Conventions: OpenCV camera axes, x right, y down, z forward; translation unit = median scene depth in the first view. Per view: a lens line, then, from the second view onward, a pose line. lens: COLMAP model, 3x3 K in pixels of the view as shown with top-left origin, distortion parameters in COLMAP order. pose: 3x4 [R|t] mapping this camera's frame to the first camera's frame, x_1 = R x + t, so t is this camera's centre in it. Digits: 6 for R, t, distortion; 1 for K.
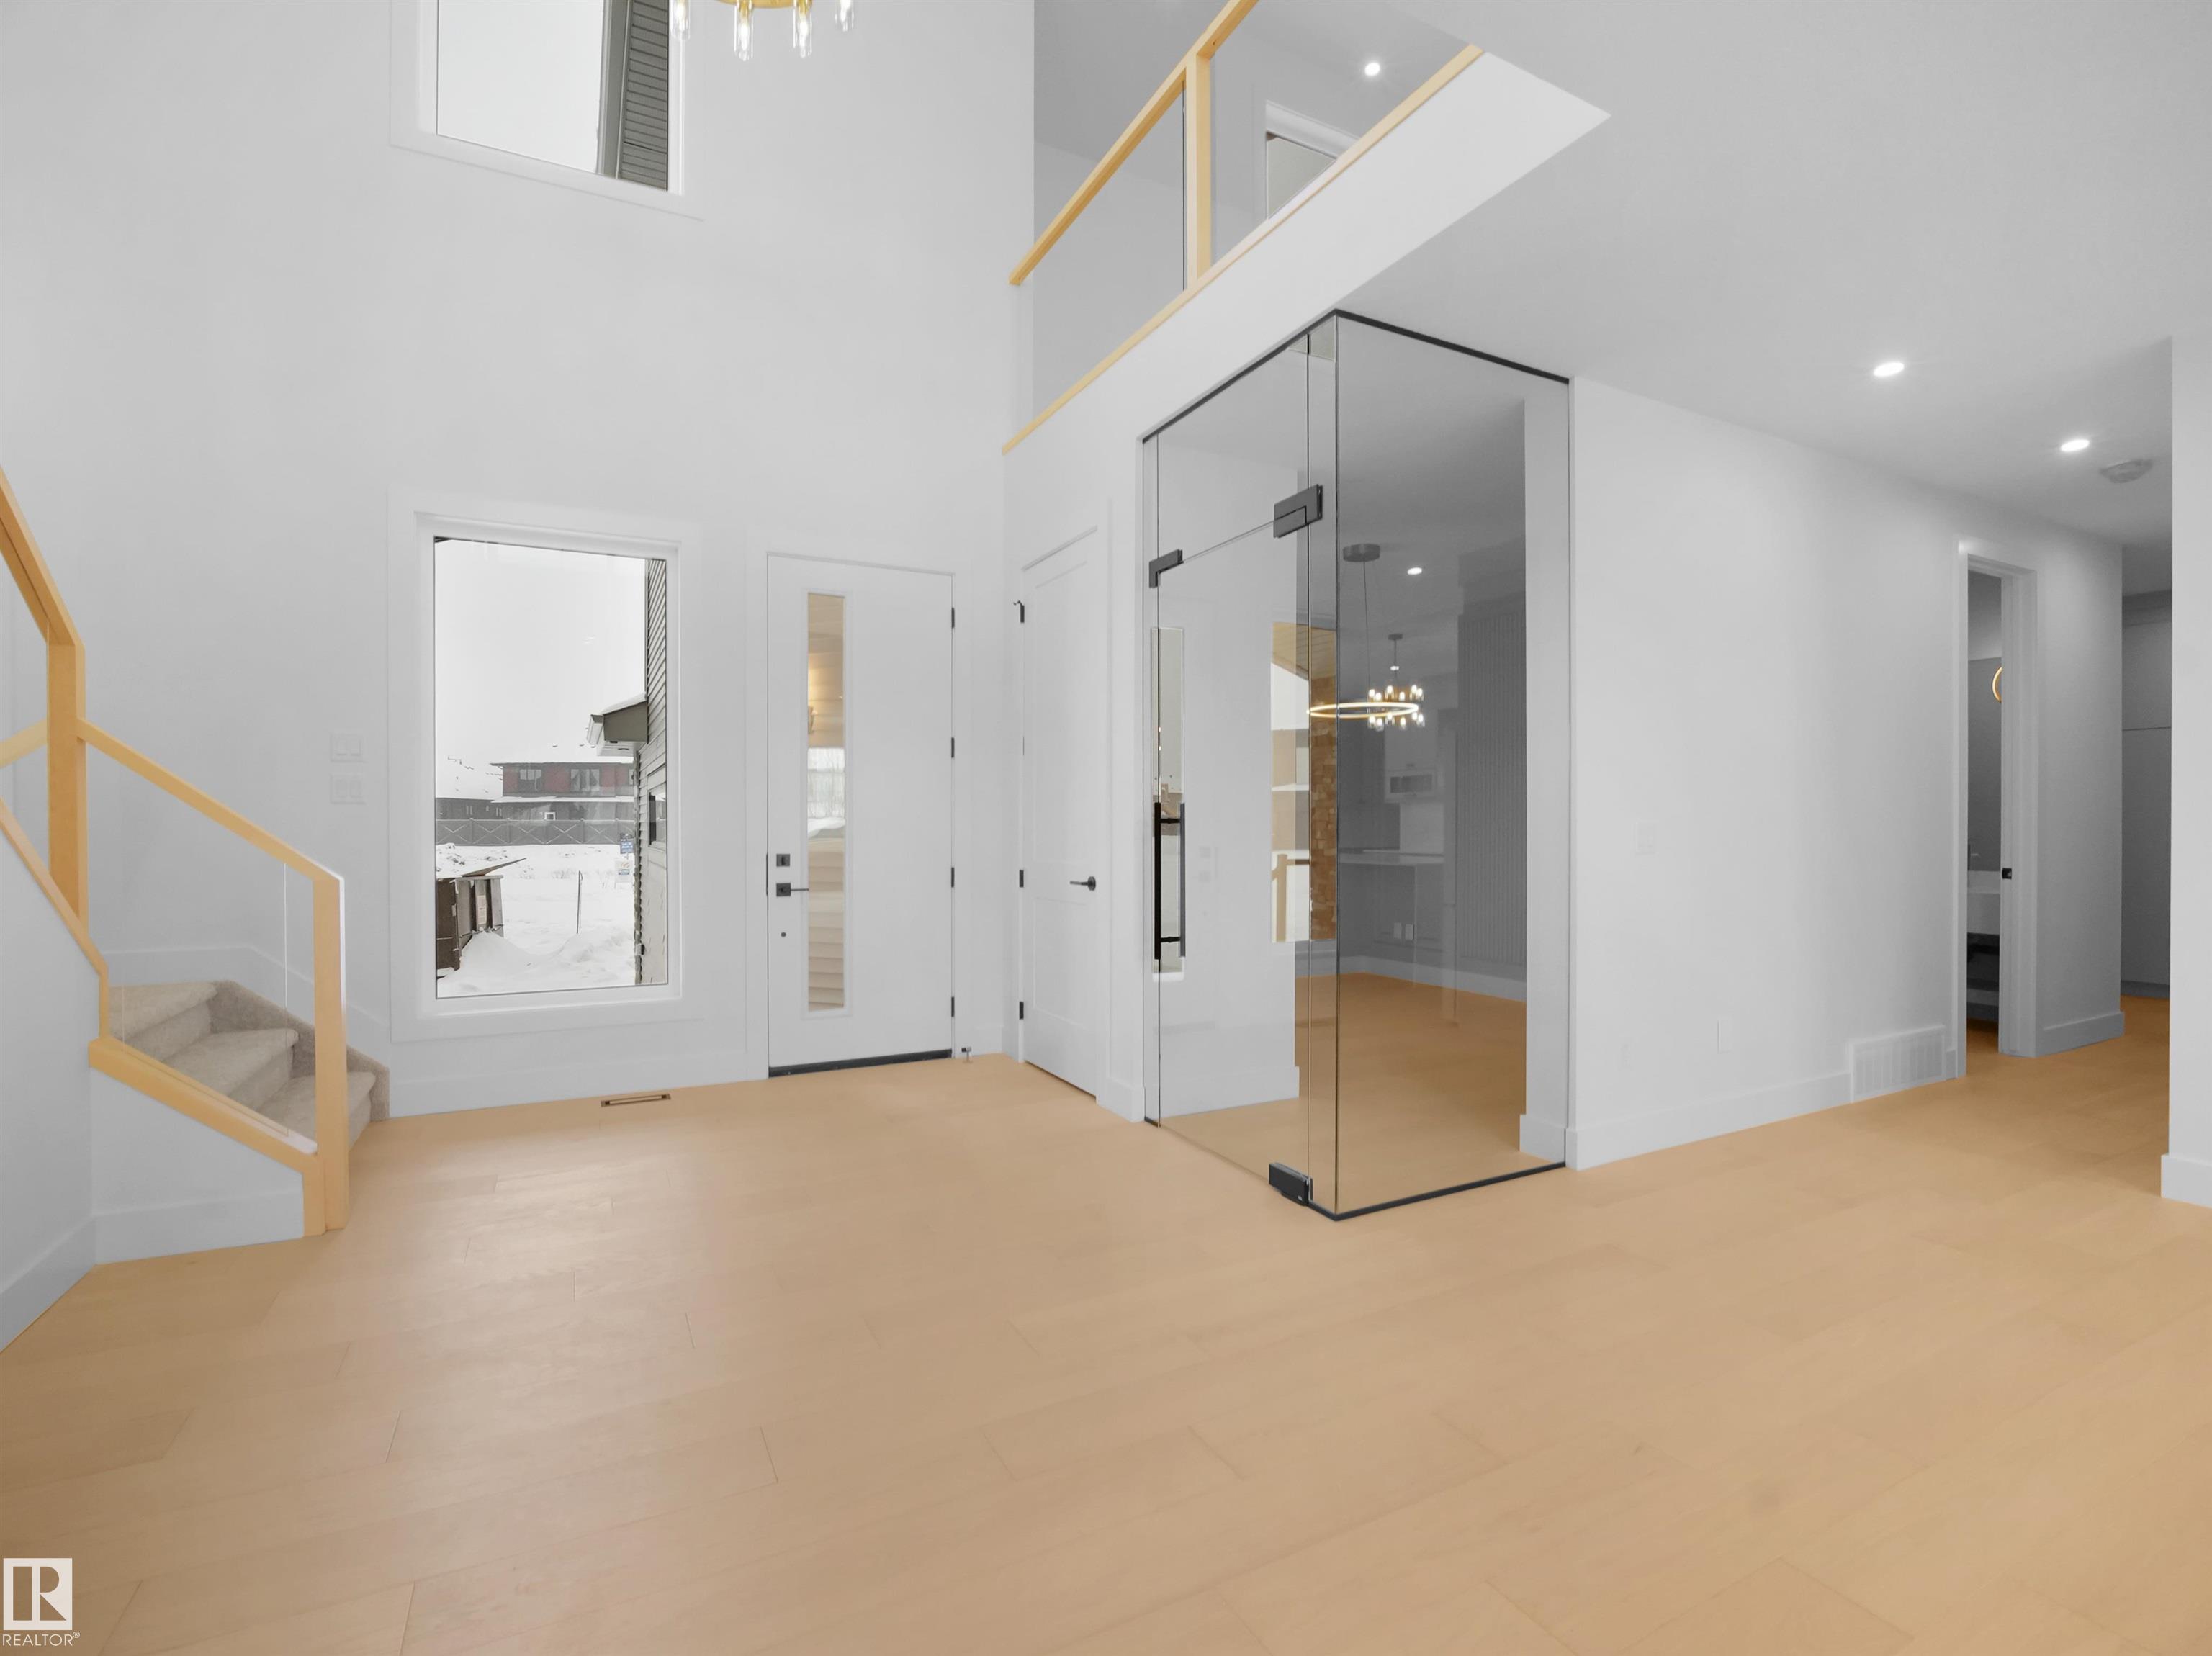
lens RADIAL K [[993.2, 0, 1073.9], [0, 993.2, 831.5], [0, 0, 1]] dist [-0.020432, 0.004594]
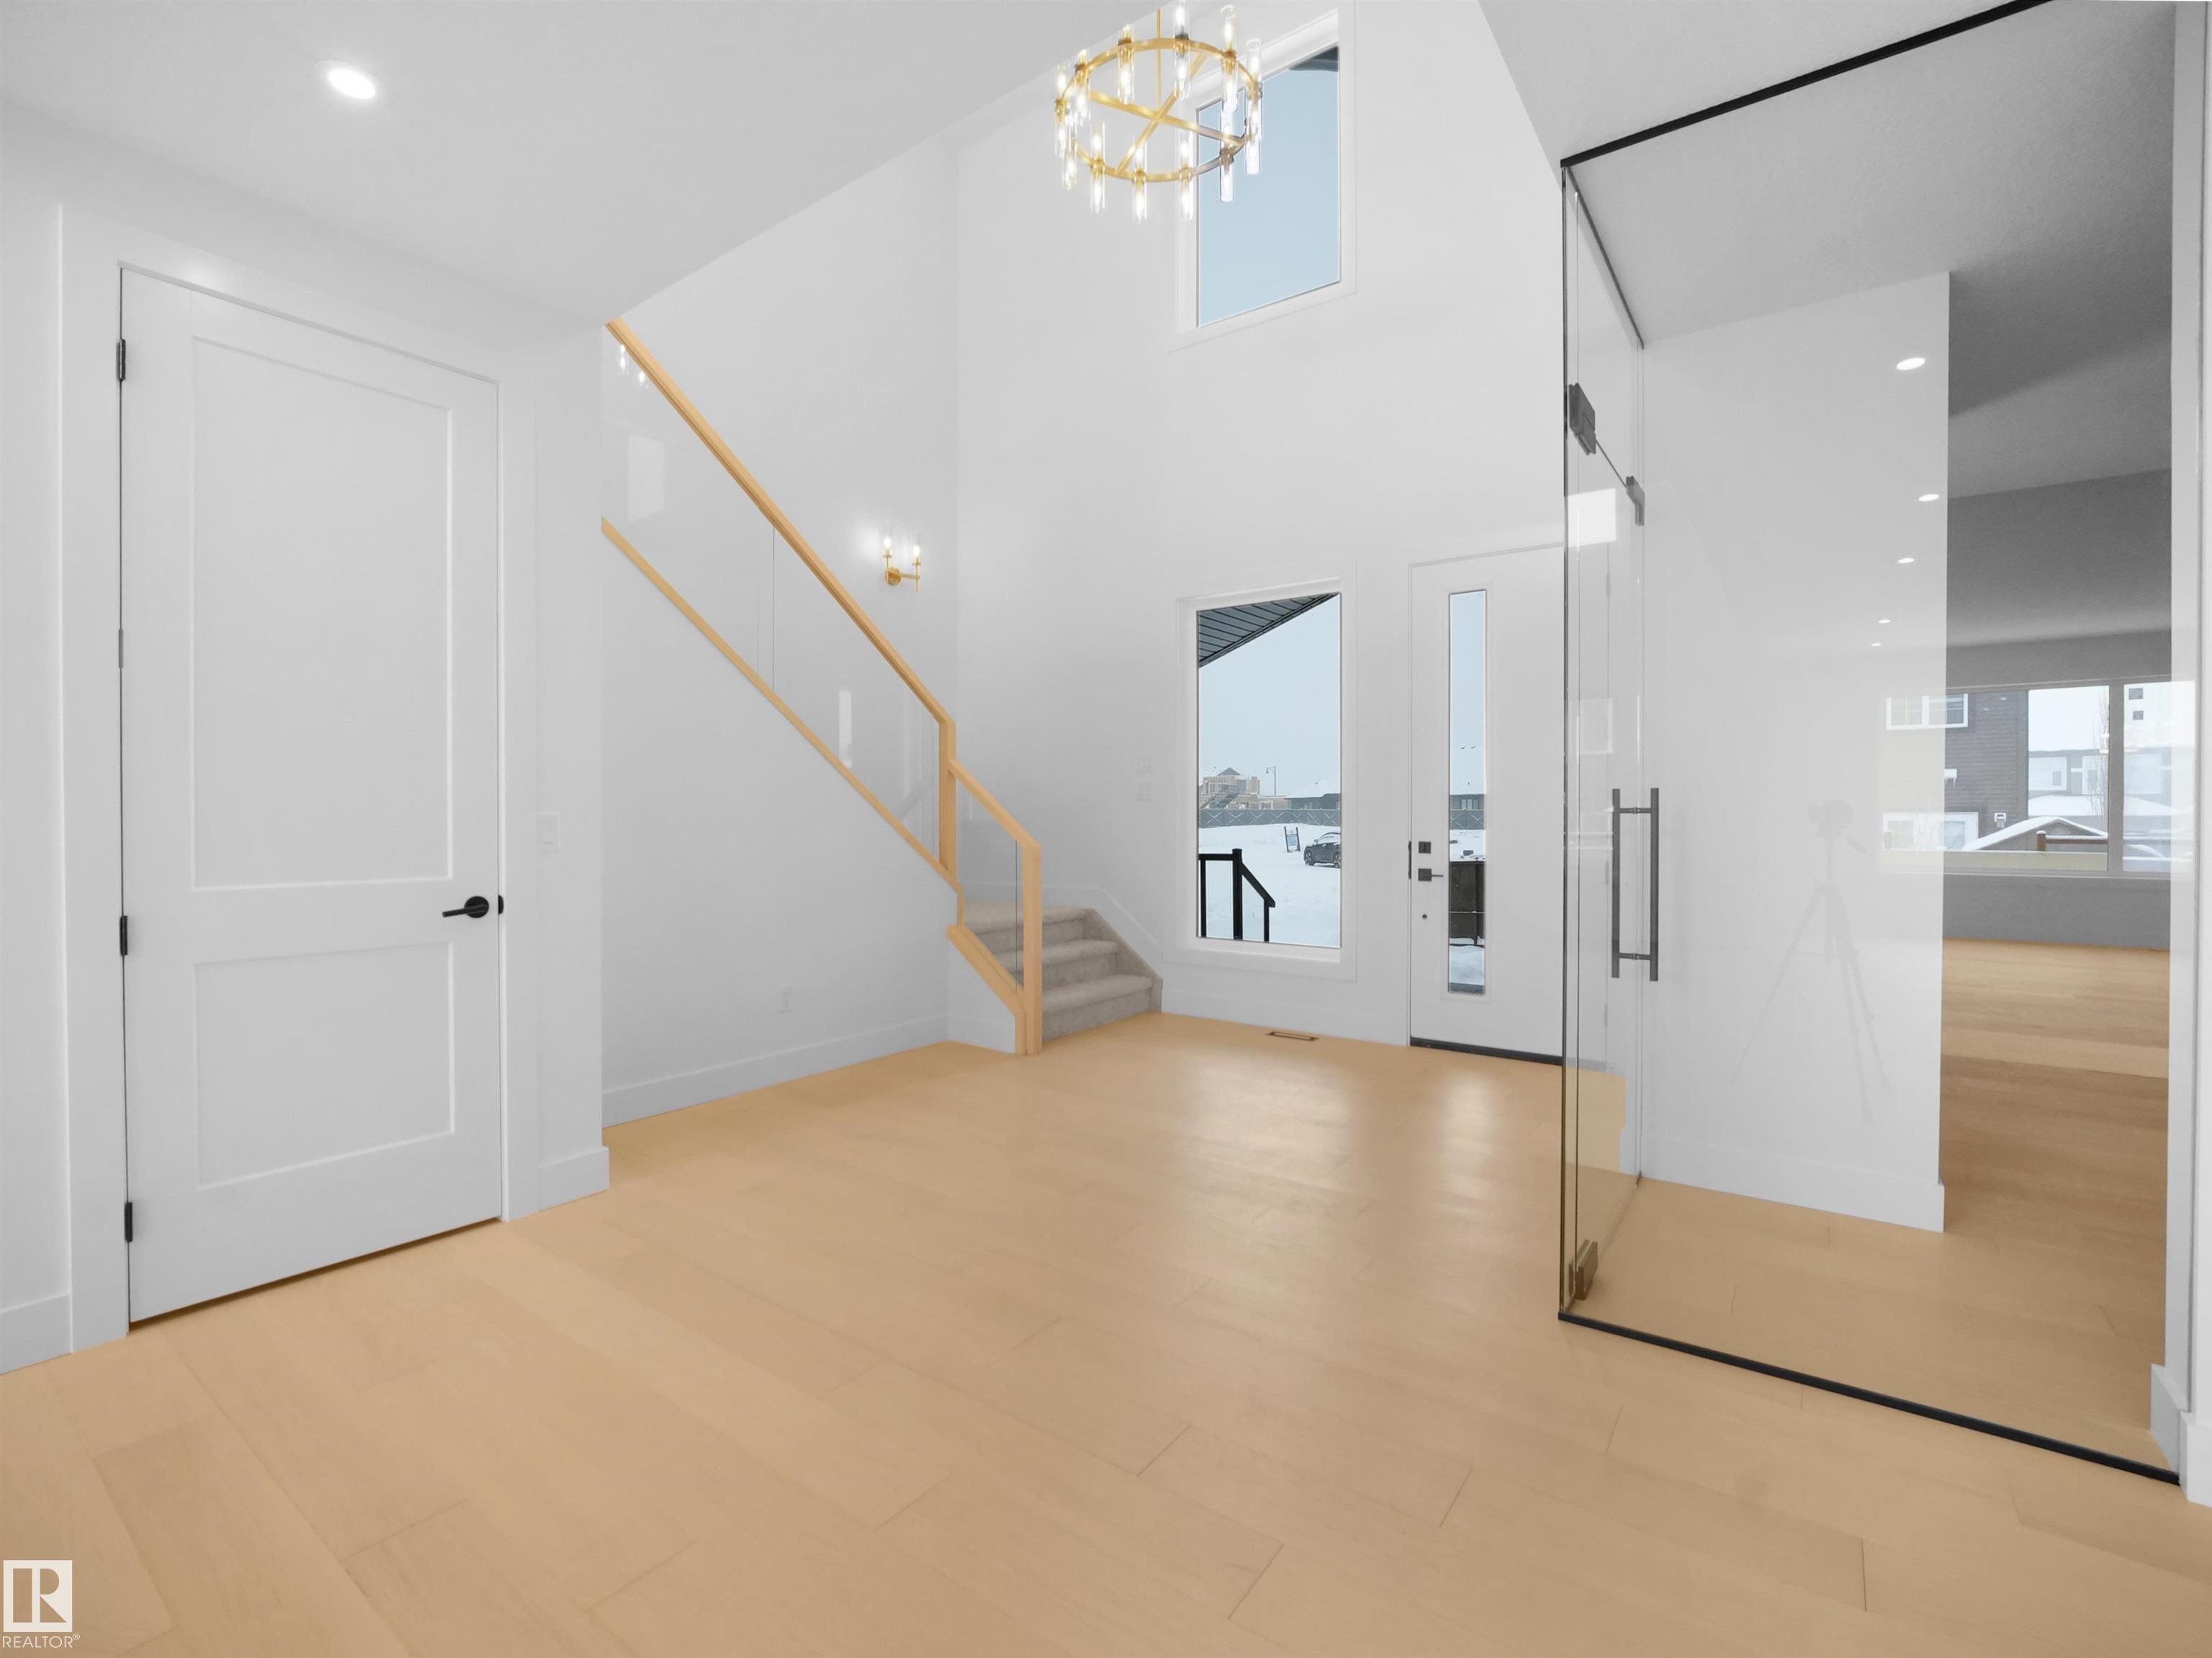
lens RADIAL K [[993.4, 0, 1073.0], [0, 993.4, 820.4], [0, 0, 1]] dist [-0.020432, 0.004594]
pose [[0.434914, 0.003758, -0.900464, 0.595541], [0.001184, 0.999988, 0.004746, -0.006523], [0.900471, -0.003130, 0.434904, 0.225573]]
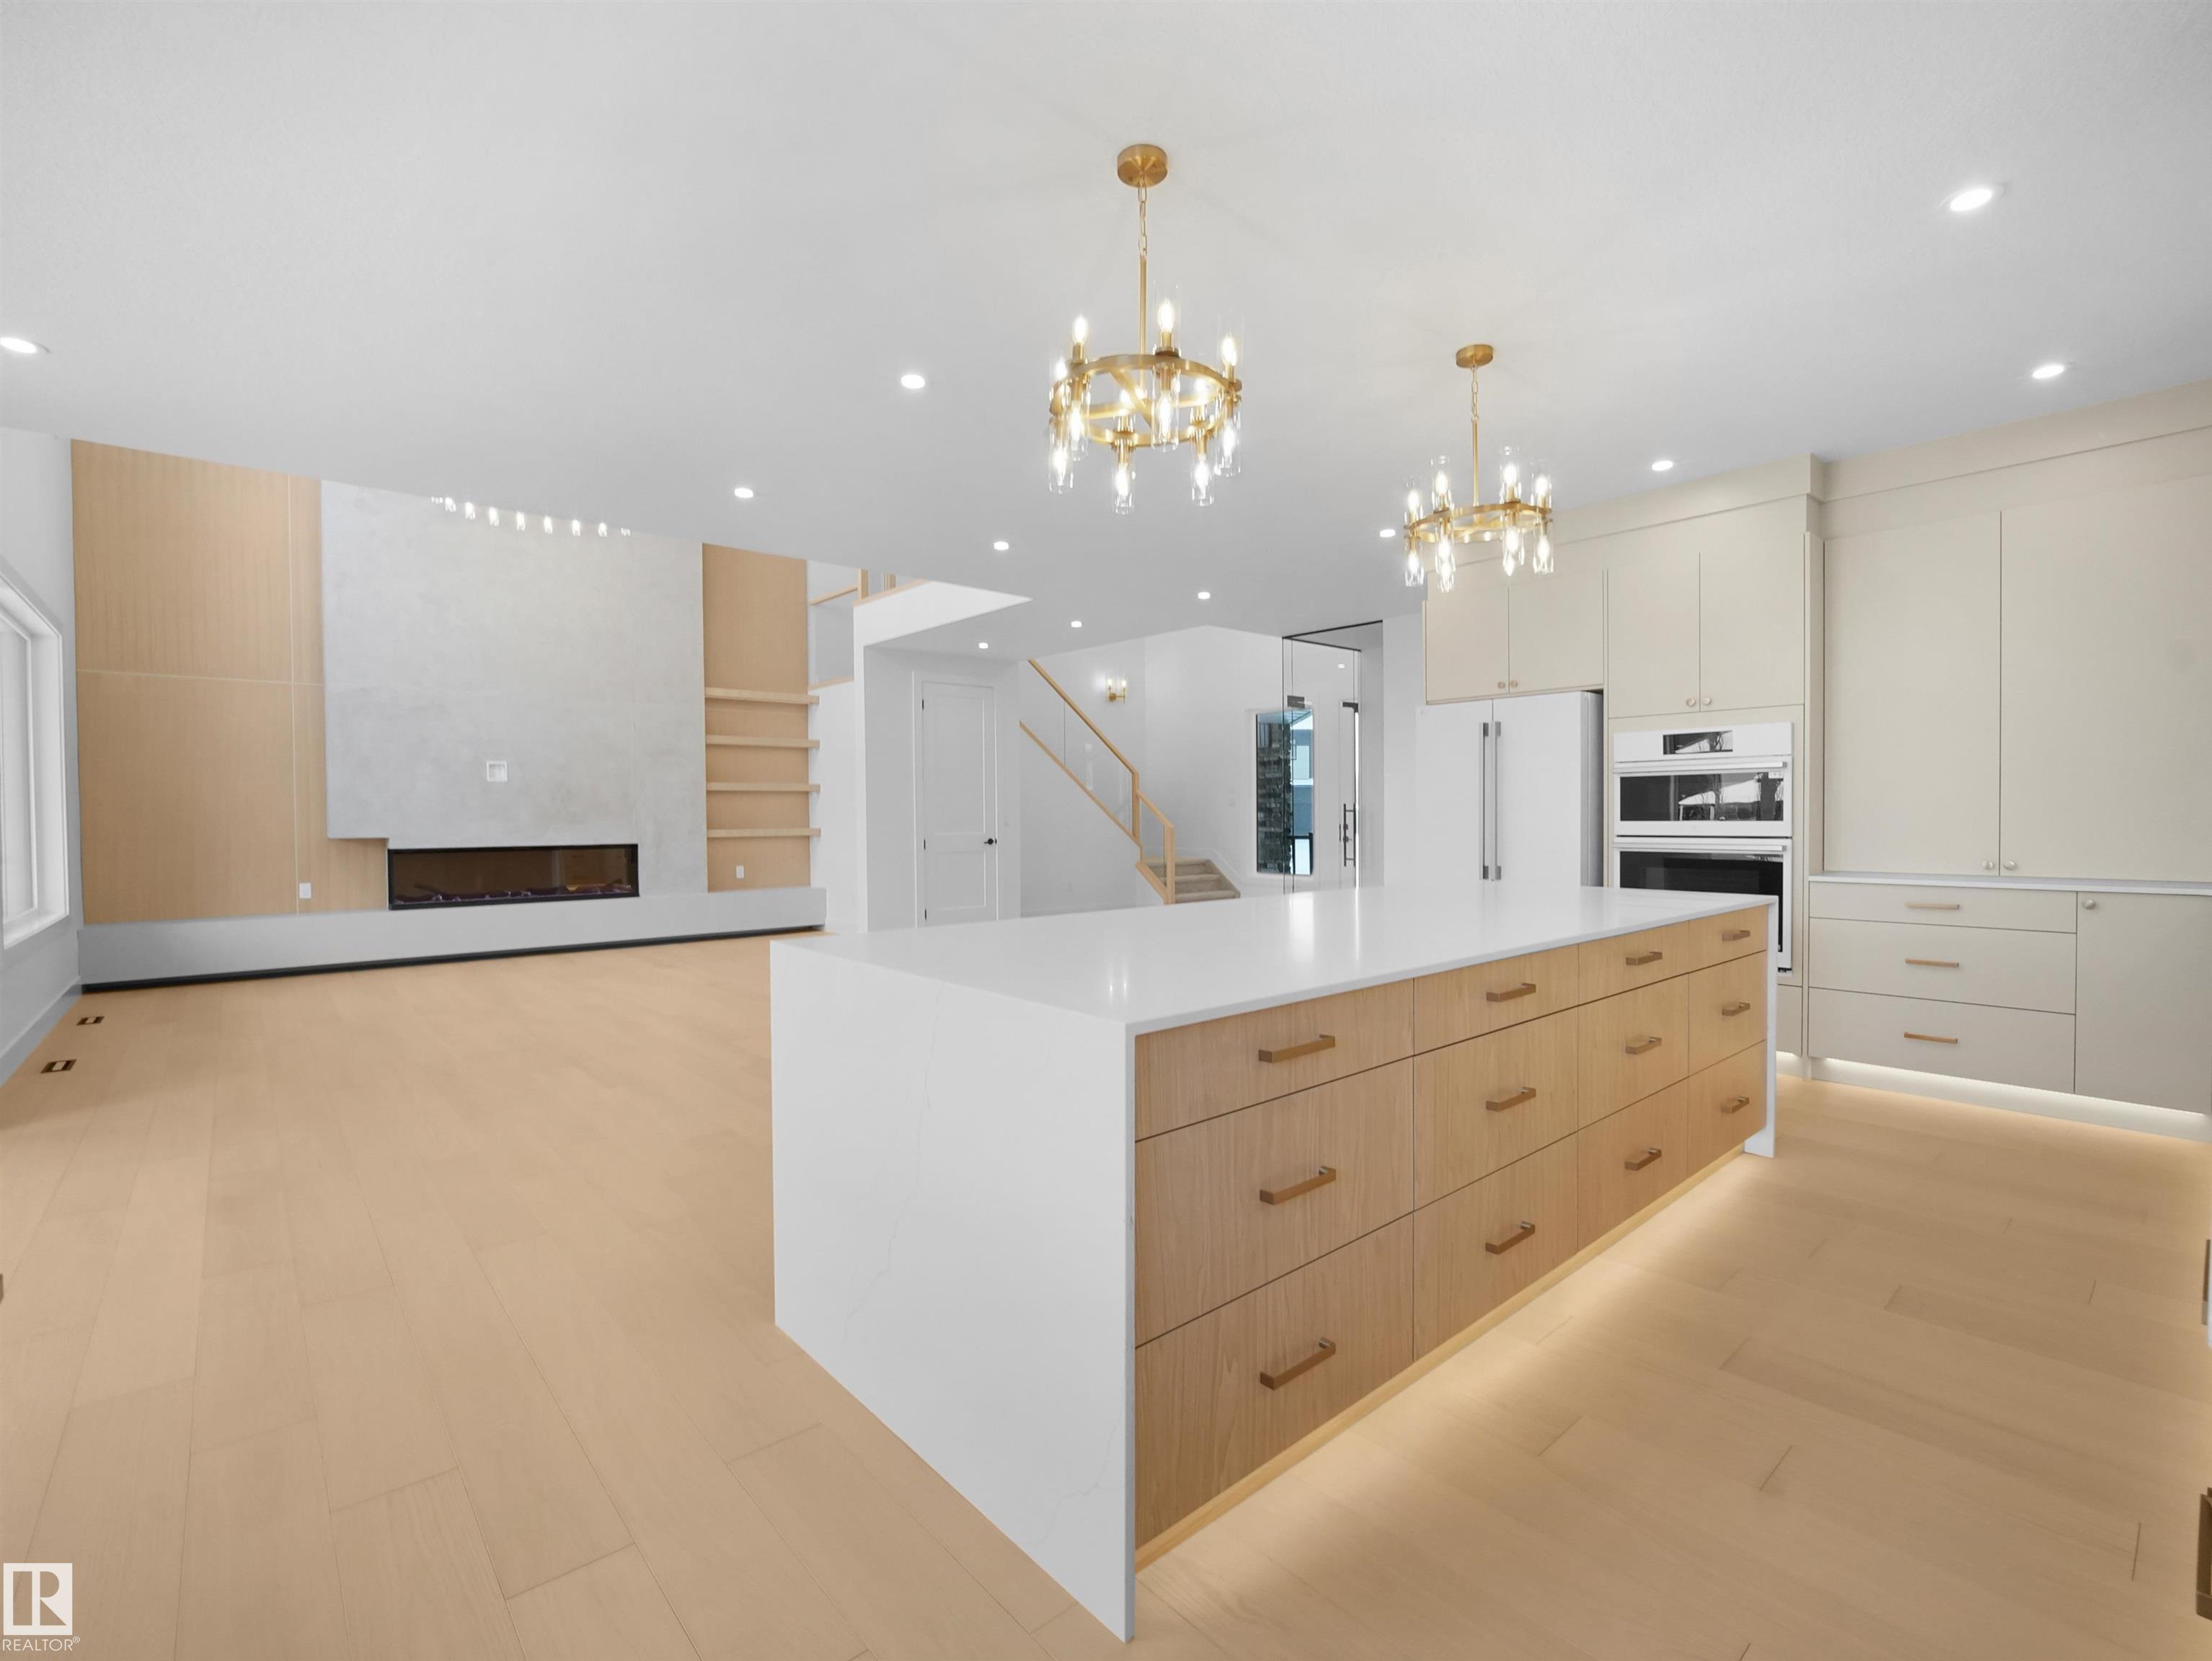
lens RADIAL K [[993.2, 0, 1085.6], [0, 993.2, 830.1], [0, 0, 1]] dist [-0.020432, 0.004594]
pose [[0.230600, 0.014205, -0.972945, 2.231244], [0.007388, 0.999839, 0.016348, -0.008632], [0.973021, -0.010958, 0.230458, -0.193225]]
